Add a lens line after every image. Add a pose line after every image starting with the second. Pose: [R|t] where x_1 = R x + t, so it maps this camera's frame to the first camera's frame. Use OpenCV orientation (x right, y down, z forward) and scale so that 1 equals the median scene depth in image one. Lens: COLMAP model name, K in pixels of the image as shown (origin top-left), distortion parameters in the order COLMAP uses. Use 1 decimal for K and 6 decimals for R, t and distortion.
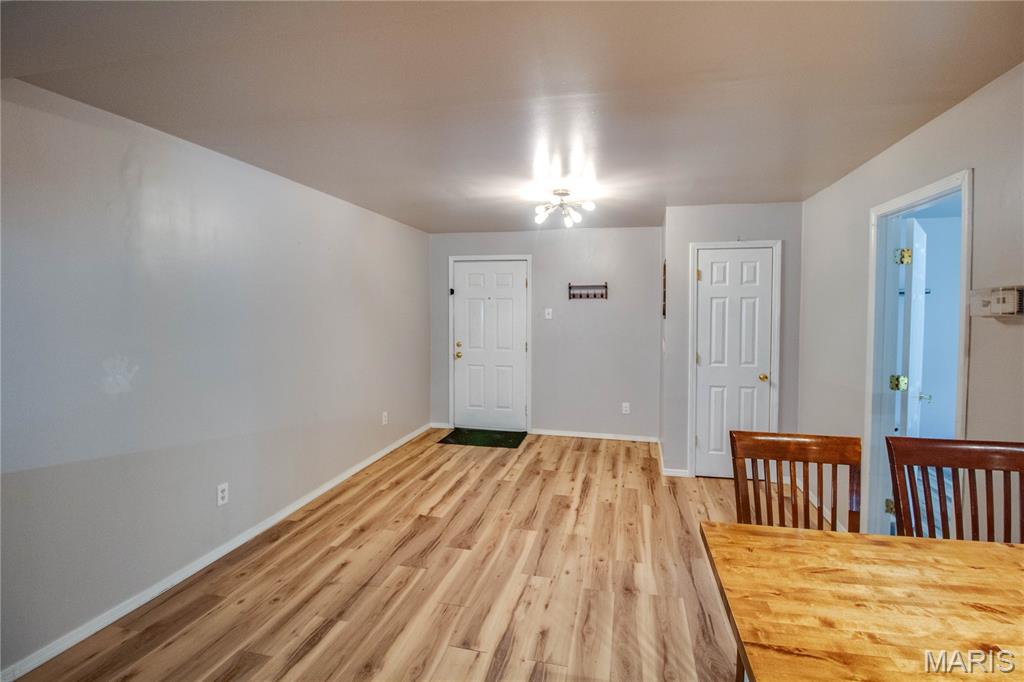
lens RADIAL K [[485.1, 0, 516.4], [0, 485.1, 326.5], [0, 0, 1]] dist [0.016238, -0.025188]
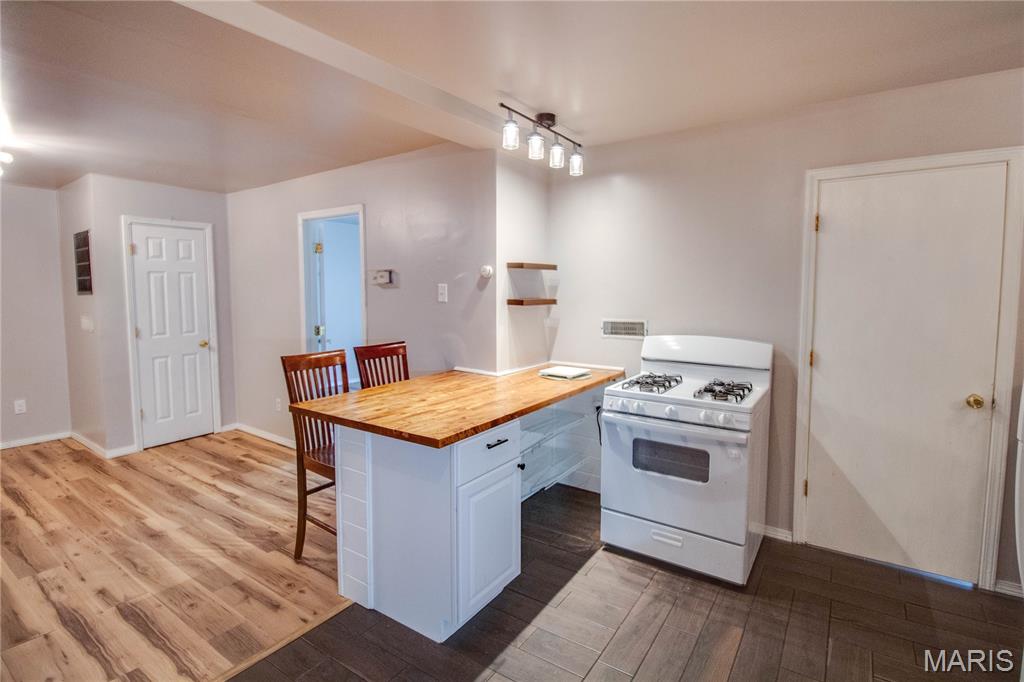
lens RADIAL K [[485.1, 0, 516.4], [0, 485.1, 326.5], [0, 0, 1]] dist [0.016238, -0.025188]
pose [[0.379572, -0.074736, 0.922139, -0.362559], [0.036258, 0.997168, 0.065892, 0.022498], [-0.924452, 0.008424, 0.381206, -0.151333]]
